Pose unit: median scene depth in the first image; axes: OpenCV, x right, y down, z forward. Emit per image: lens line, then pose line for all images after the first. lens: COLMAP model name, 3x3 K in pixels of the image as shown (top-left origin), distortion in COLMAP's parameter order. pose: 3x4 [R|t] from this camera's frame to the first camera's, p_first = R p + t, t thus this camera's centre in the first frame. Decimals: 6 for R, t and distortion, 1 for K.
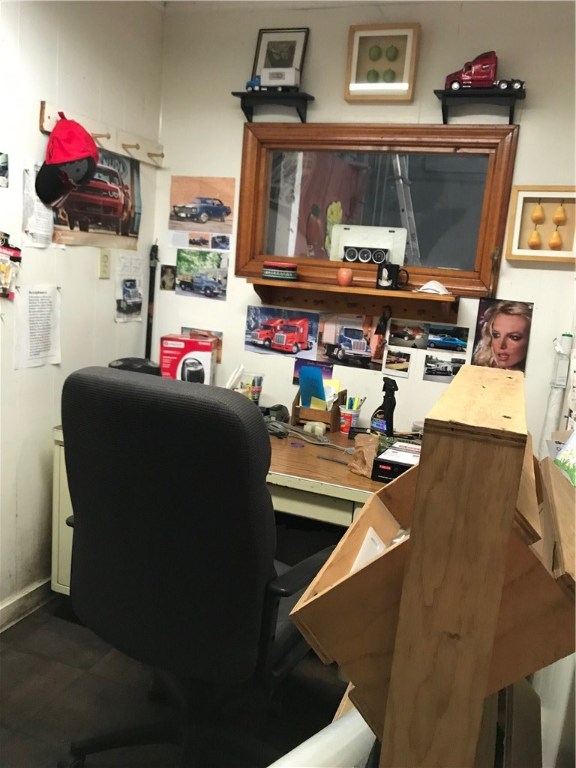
lens RADIAL K [[636.7, 0, 288.0], [0, 636.7, 384.0], [0, 0, 1]] dist [0.011250, 0.002307]
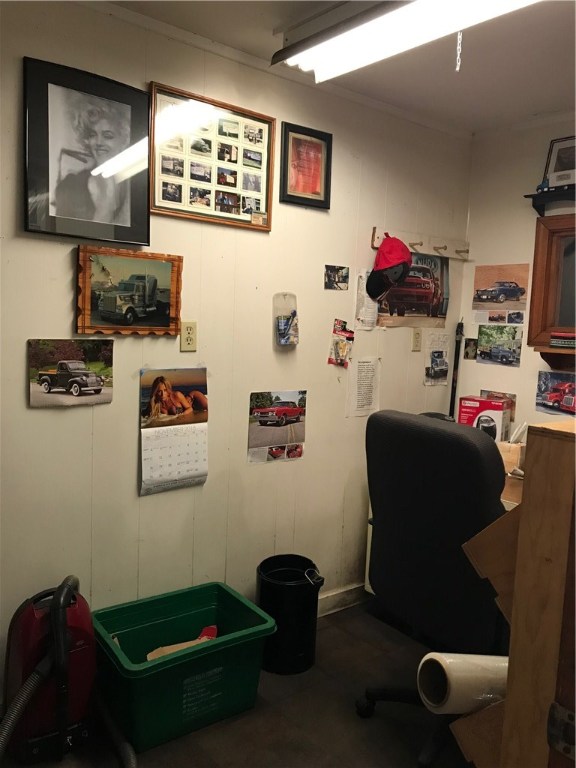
lens RADIAL K [[636.7, 0, 288.0], [0, 636.7, 384.0], [0, 0, 1]] dist [0.011250, 0.002307]
pose [[0.861584, 0.002093, -0.507611, 0.132340], [-0.059253, 0.993570, -0.096475, 0.036770], [0.504145, 0.113199, 0.856168, -0.204247]]
